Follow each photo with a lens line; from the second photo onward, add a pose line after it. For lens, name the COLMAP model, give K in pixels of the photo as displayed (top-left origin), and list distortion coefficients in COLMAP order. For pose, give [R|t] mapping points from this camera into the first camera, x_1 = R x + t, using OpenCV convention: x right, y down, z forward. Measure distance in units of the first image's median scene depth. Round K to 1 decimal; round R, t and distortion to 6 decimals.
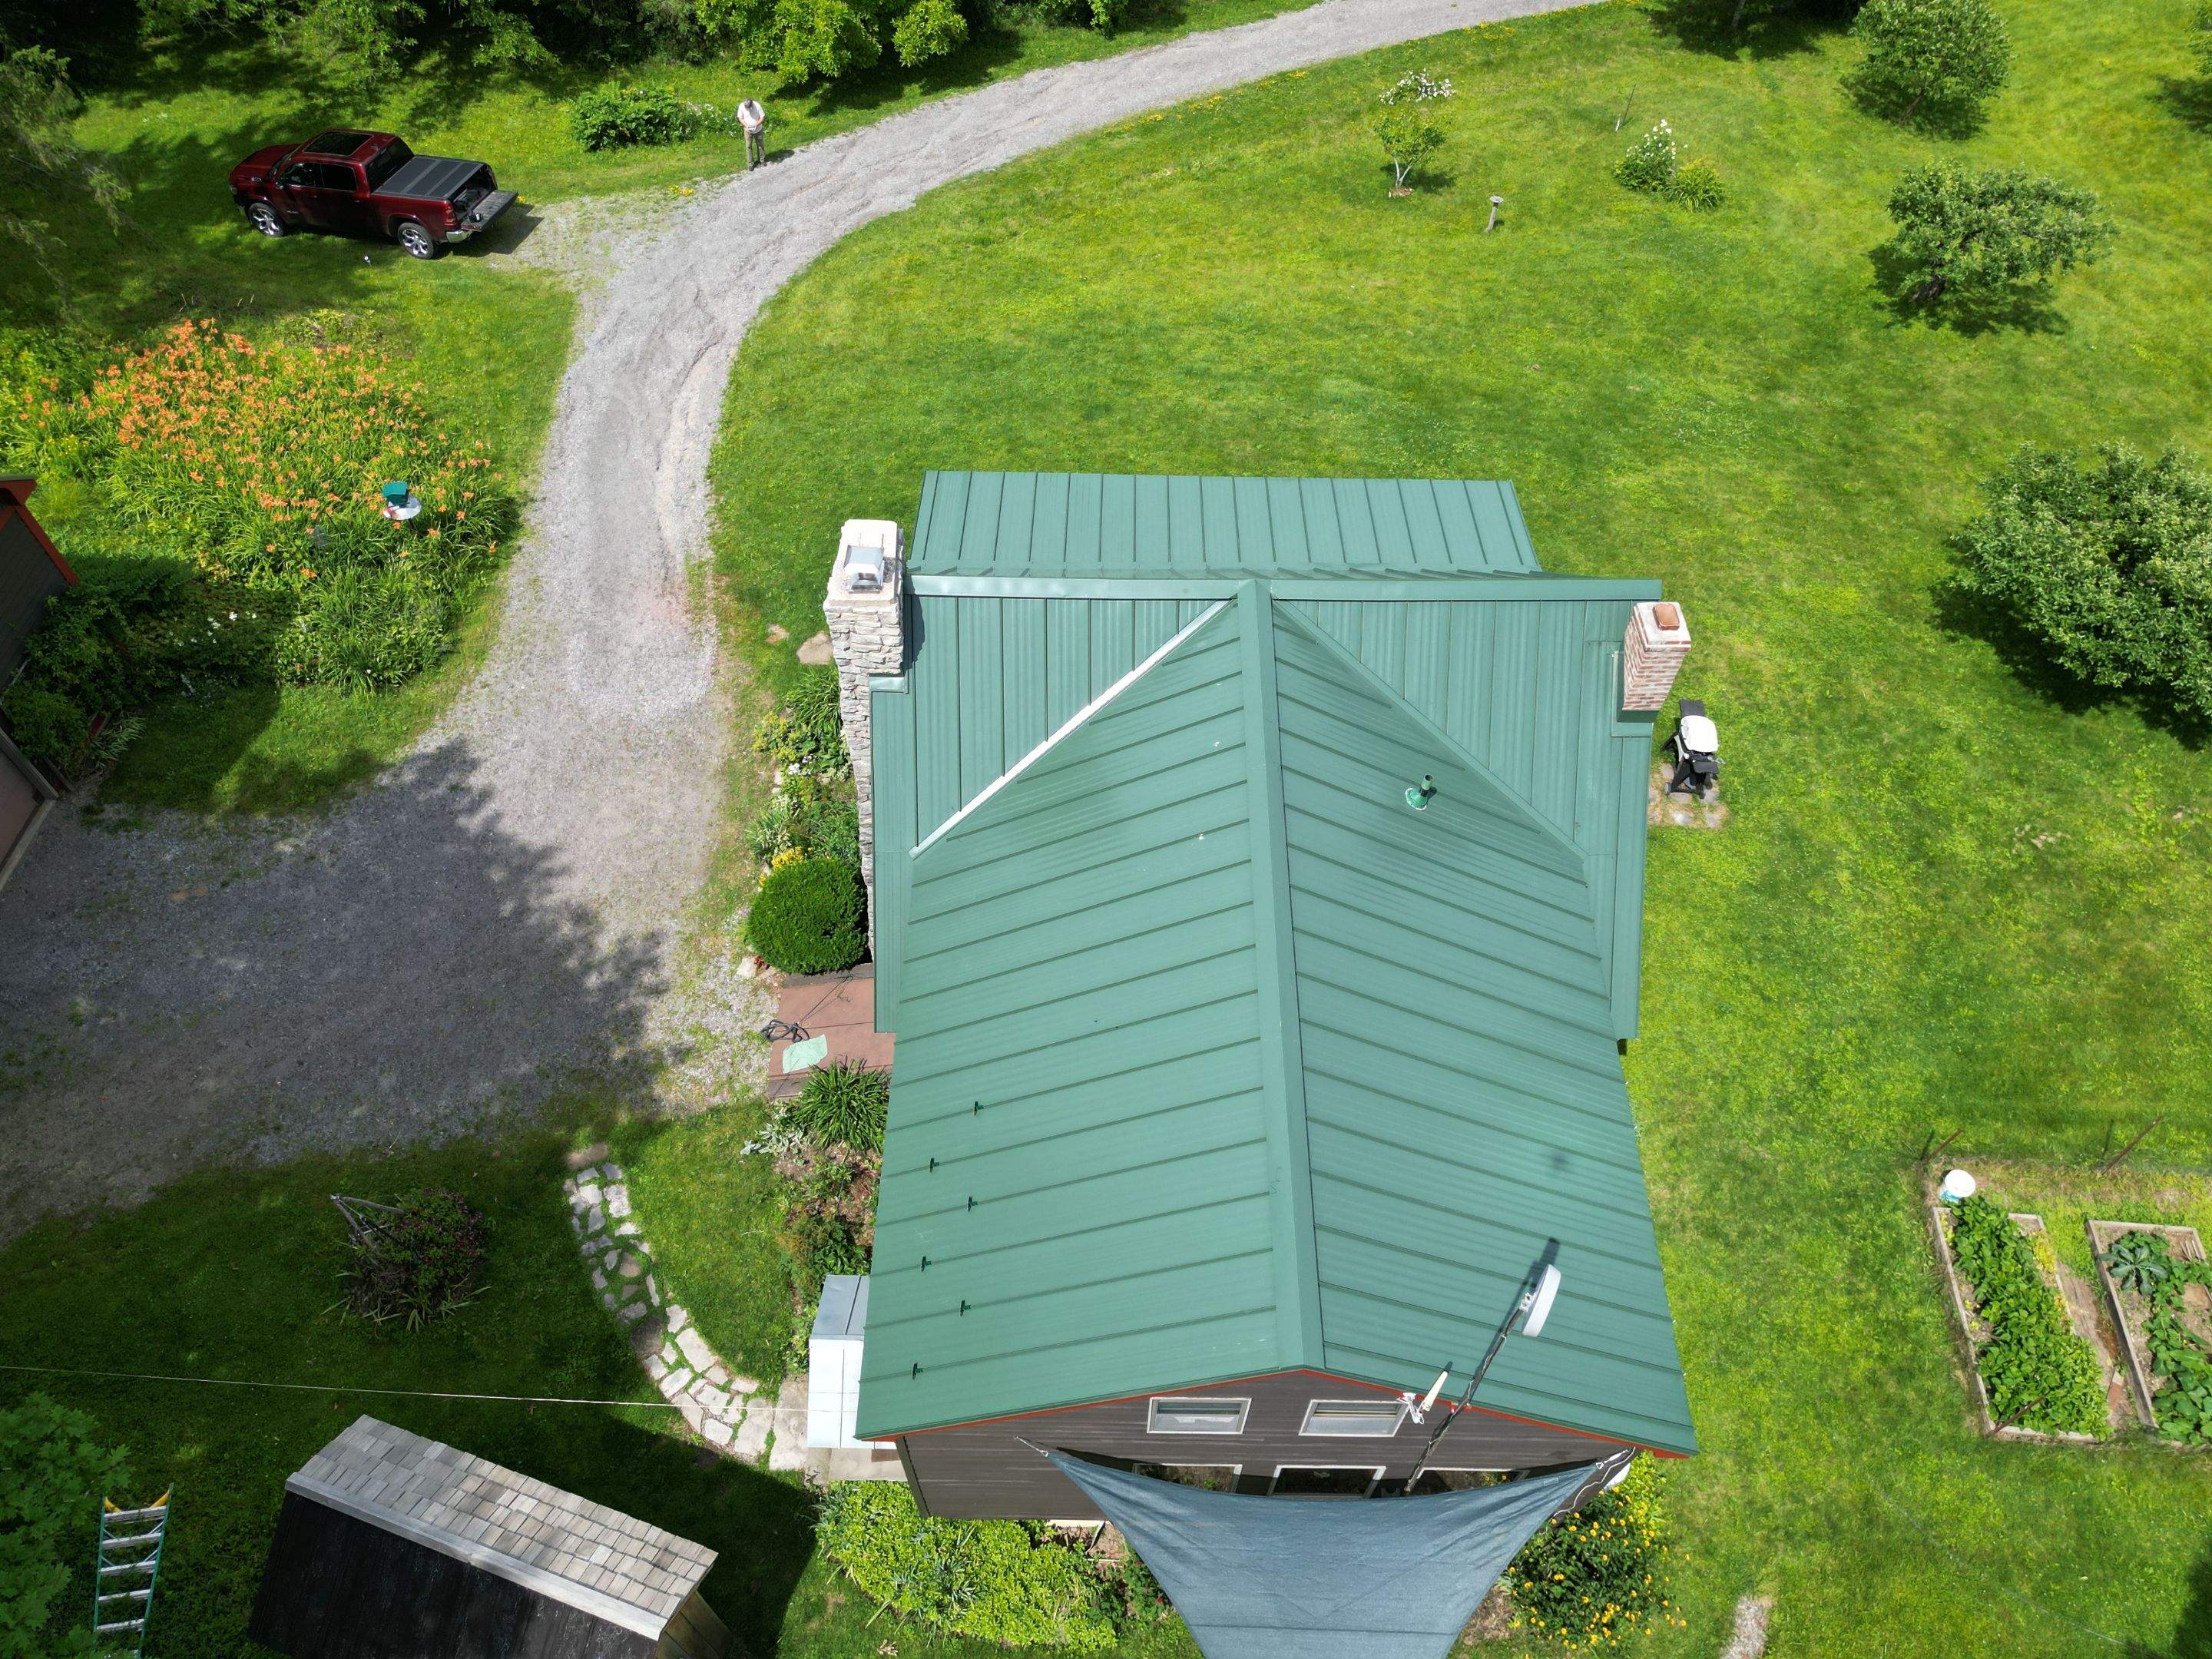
lens RADIAL K [[1597.2, 0, 1113.0], [0, 1597.2, 828.4], [0, 0, 1]] dist [0.061476, -0.048483]
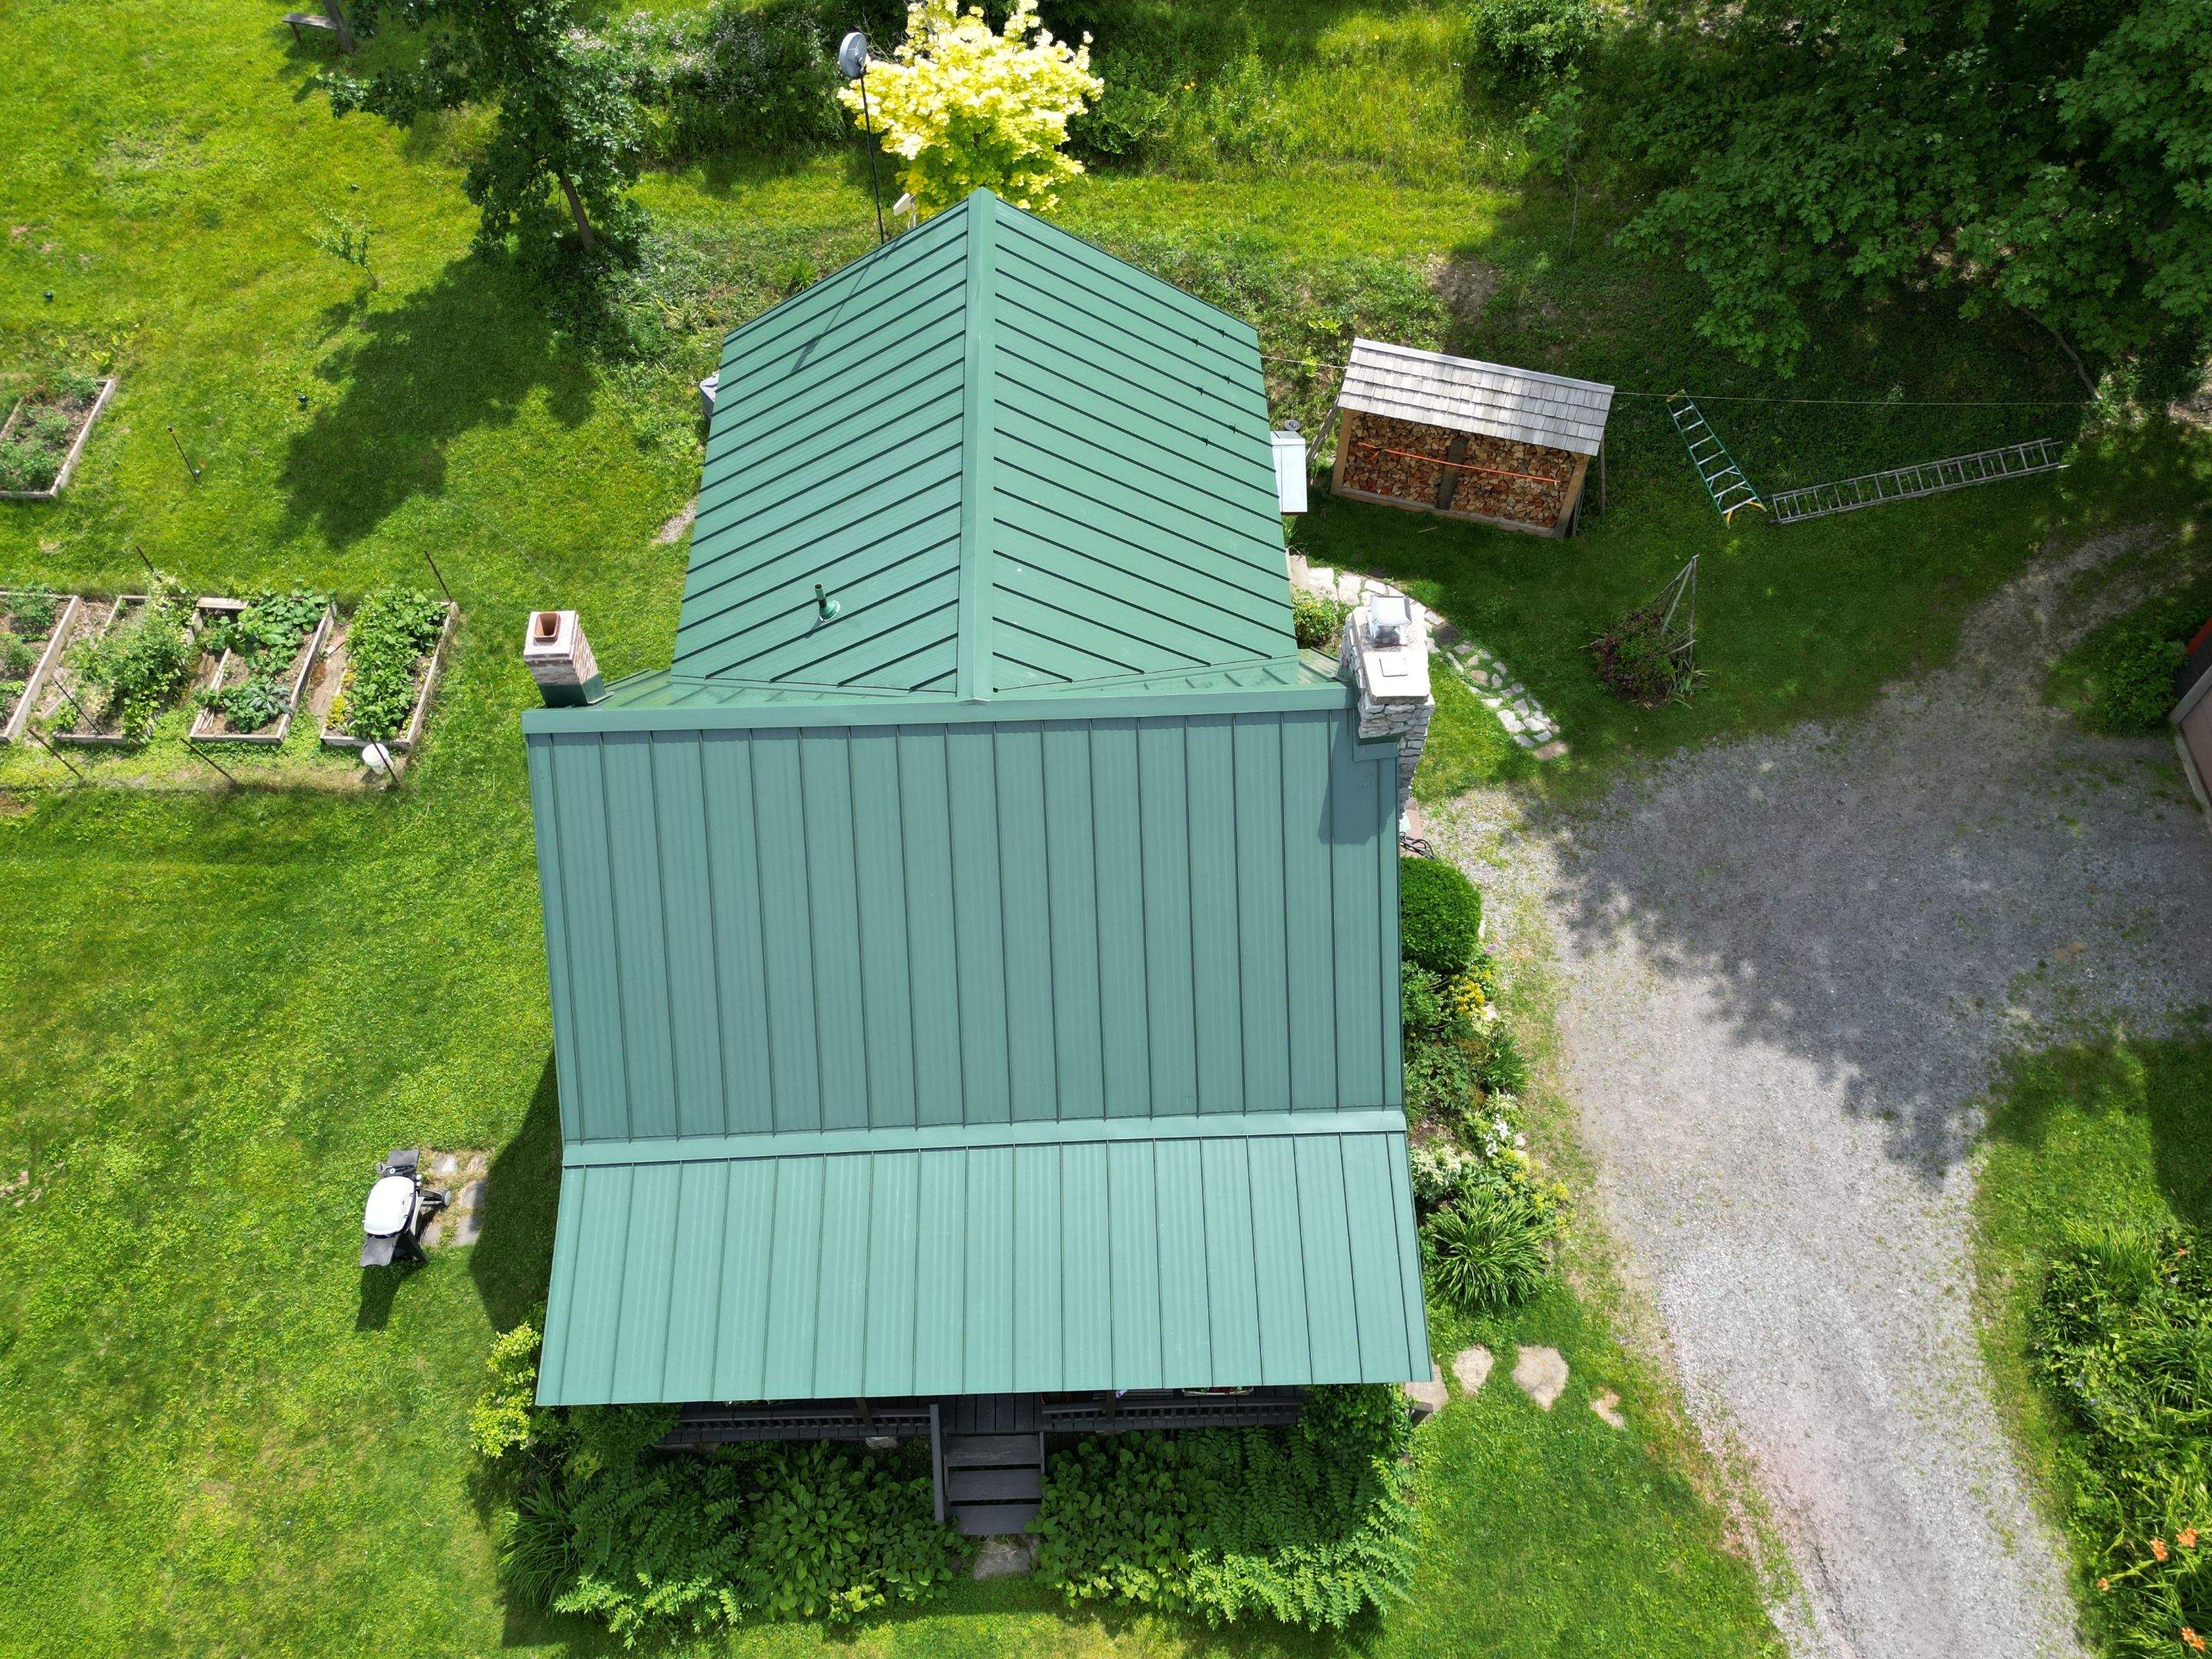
lens RADIAL K [[1597.2, 0, 1113.0], [0, 1597.2, 828.4], [0, 0, 1]] dist [0.061476, -0.048483]
pose [[-0.998807, 0.025765, -0.041491, 0.038300], [-0.047651, -0.327766, 0.943556, -0.823554], [0.010712, 0.944407, 0.328603, 0.607826]]
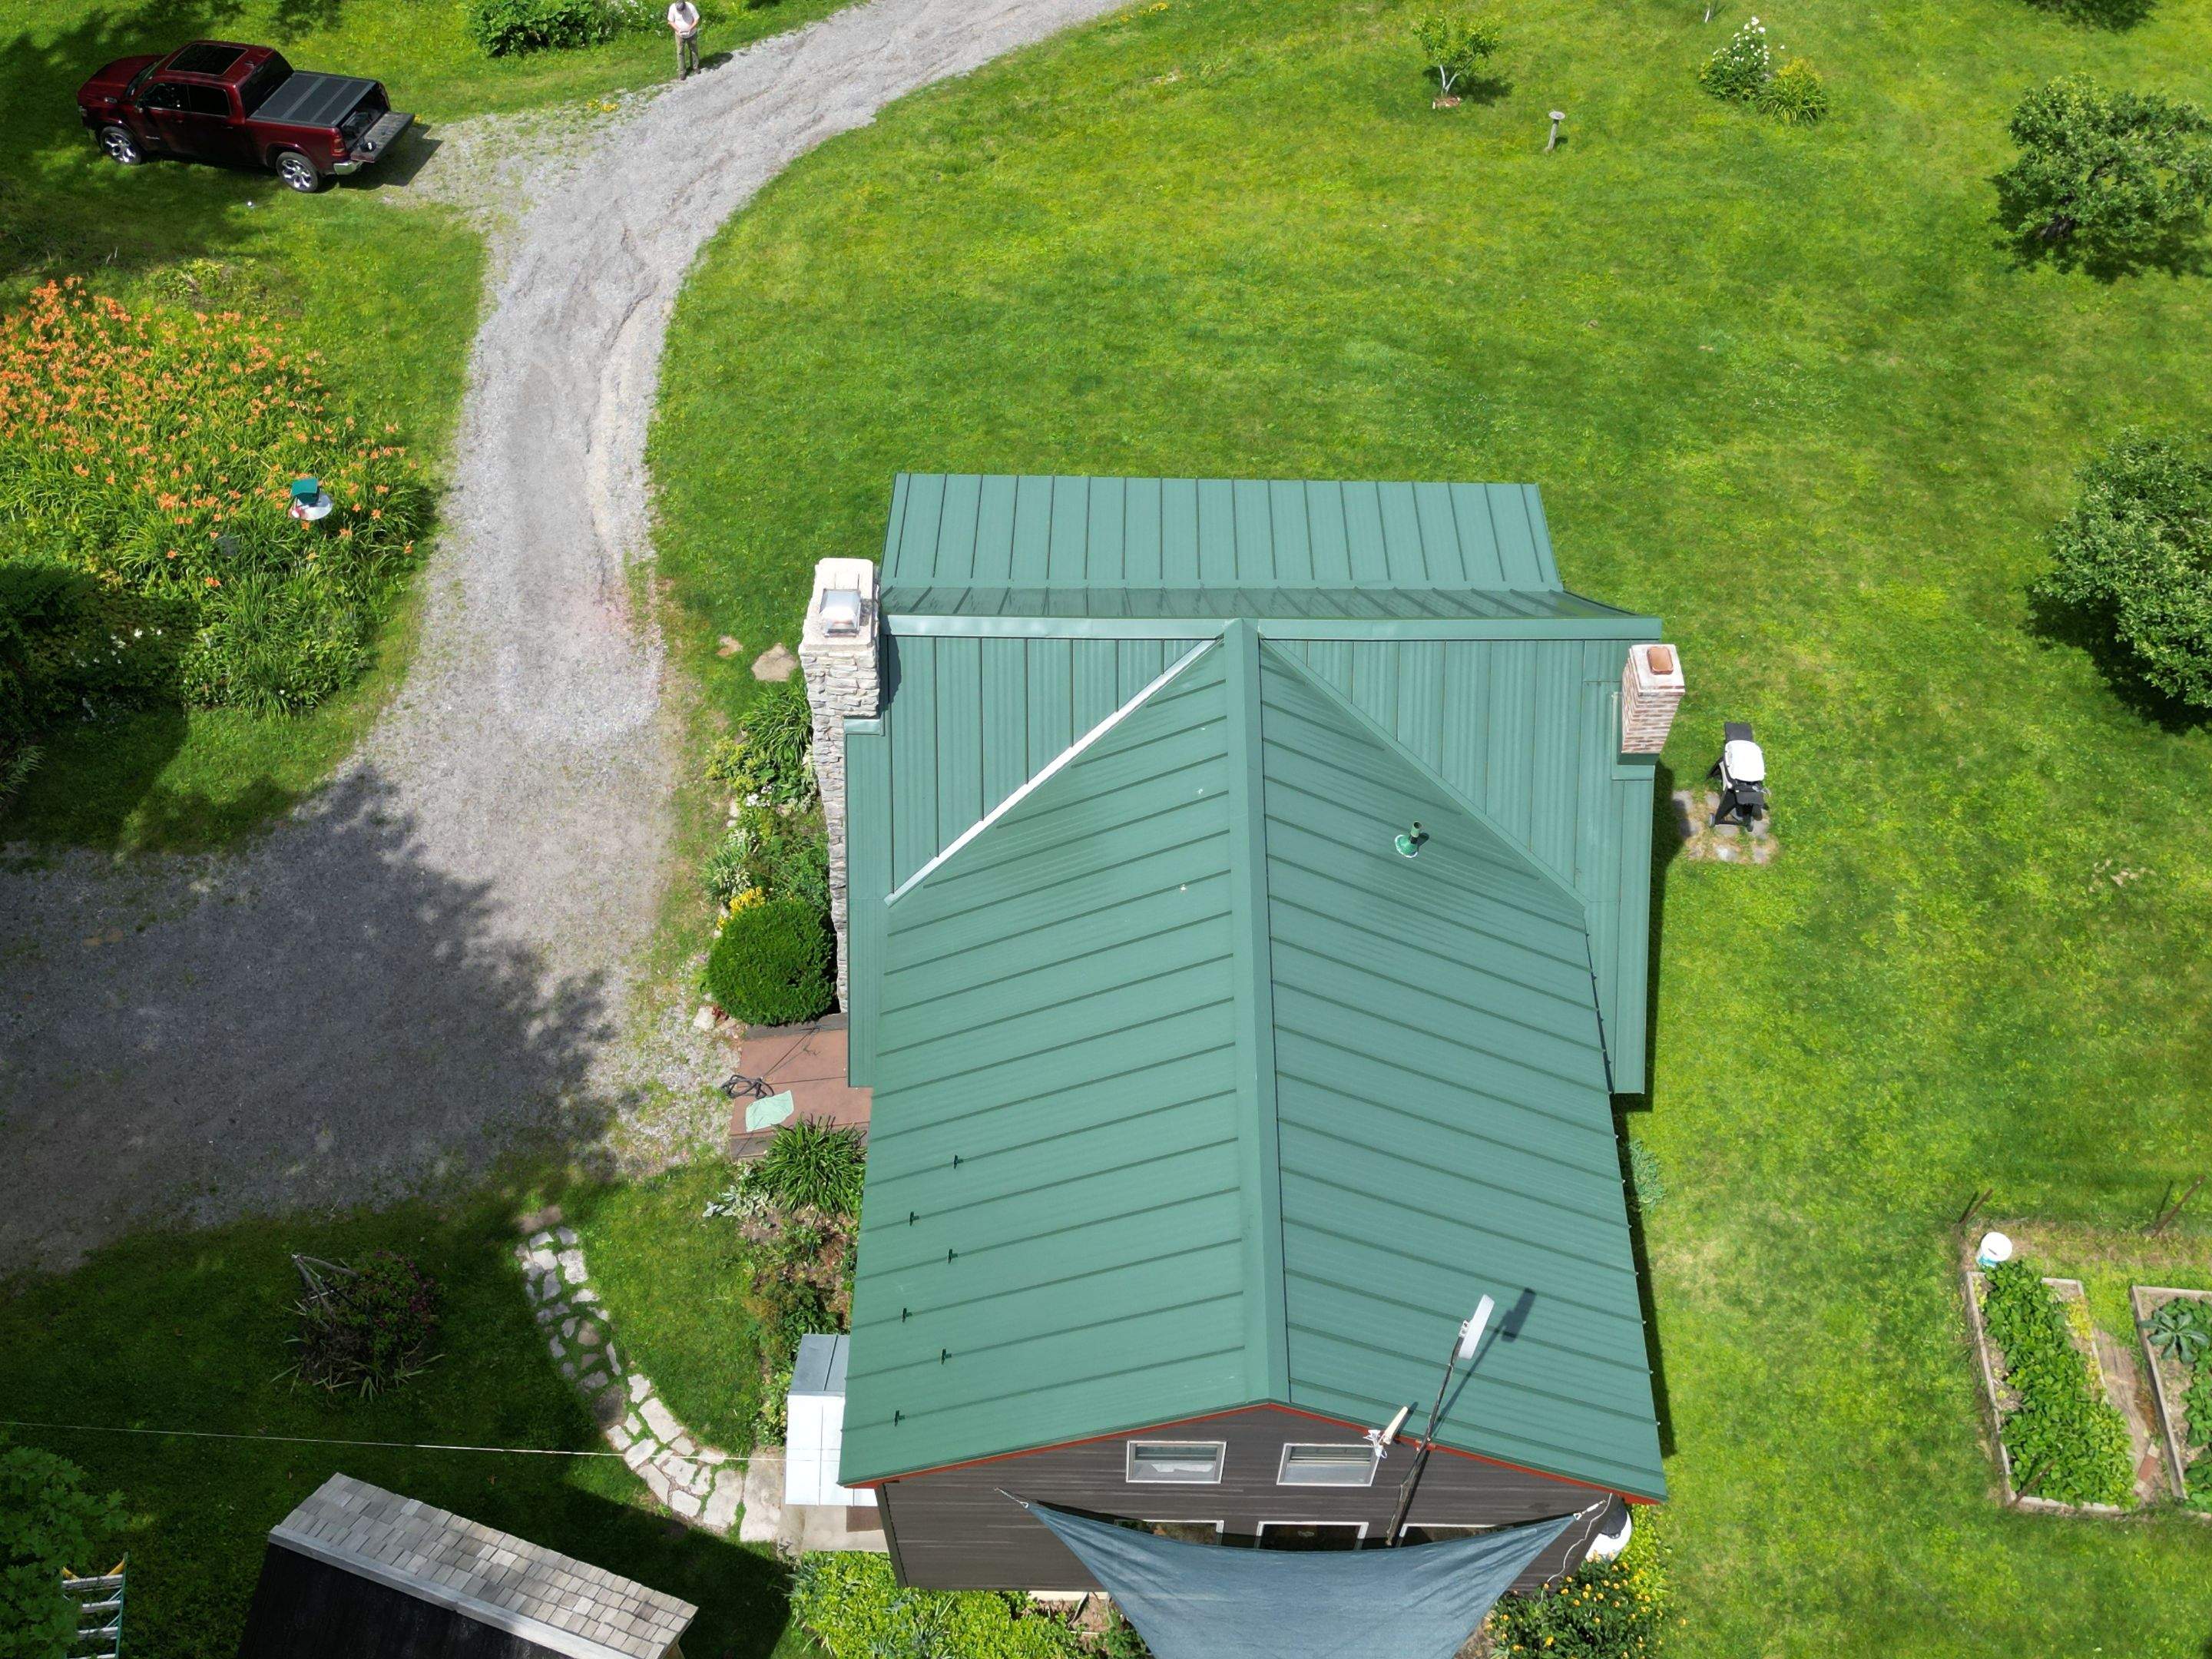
lens RADIAL K [[2121.0, 0, 1116.2], [0, 2121.0, 820.6], [0, 0, 1]] dist [0.072927, -0.072881]
pose [[0.999995, -0.001113, -0.003016, 0.012834], [0.001103, 0.999994, -0.003199, -0.022993], [0.003020, 0.003195, 0.999990, -0.225337]]
